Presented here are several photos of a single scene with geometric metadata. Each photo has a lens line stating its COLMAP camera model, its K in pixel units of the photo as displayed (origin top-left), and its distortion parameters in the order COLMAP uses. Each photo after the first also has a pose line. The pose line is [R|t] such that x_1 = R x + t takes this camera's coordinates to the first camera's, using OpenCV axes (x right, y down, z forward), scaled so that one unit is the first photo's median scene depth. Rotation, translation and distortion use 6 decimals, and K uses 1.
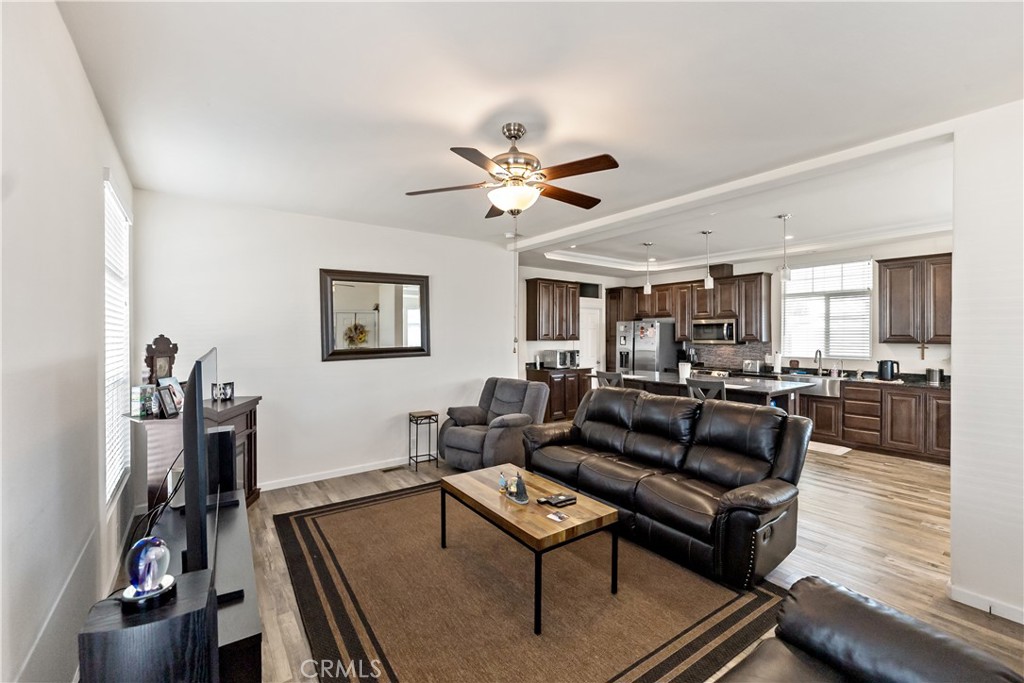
lens RADIAL K [[428.6, 0, 514.3], [0, 428.6, 335.5], [0, 0, 1]] dist [-0.003402, -0.000232]
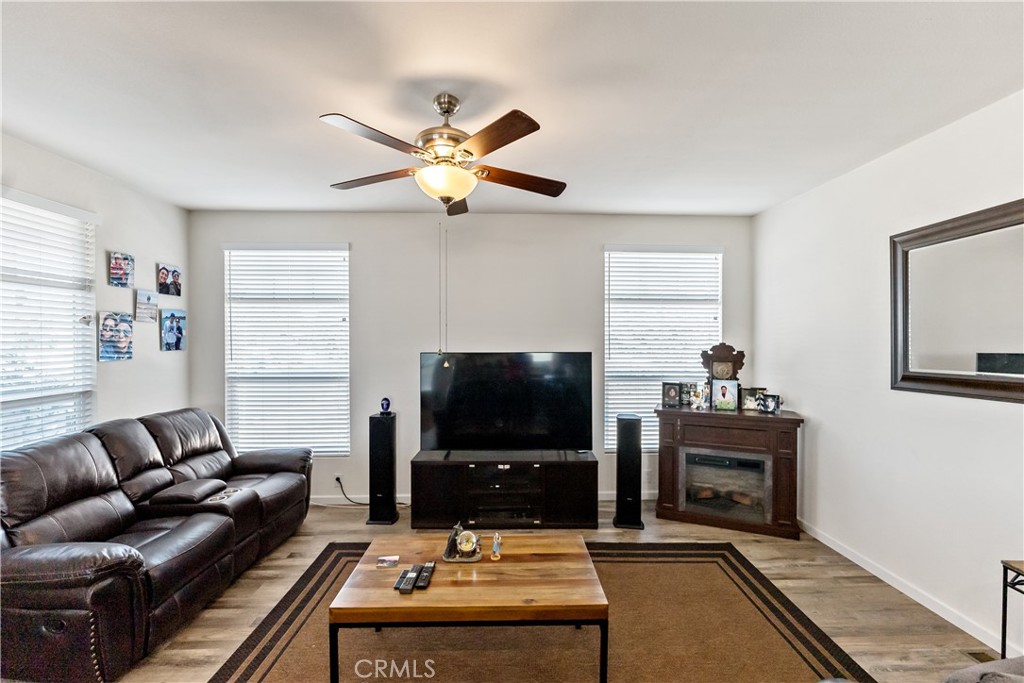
lens RADIAL K [[426.1, 0, 513.5], [0, 426.1, 340.7], [0, 0, 1]] dist [-0.004012, -0.000067]
pose [[-0.570487, 0.003010, -0.821301, 0.244518], [-0.002390, 0.999983, 0.005325, -0.006648], [0.821303, 0.005001, -0.570470, 0.633533]]
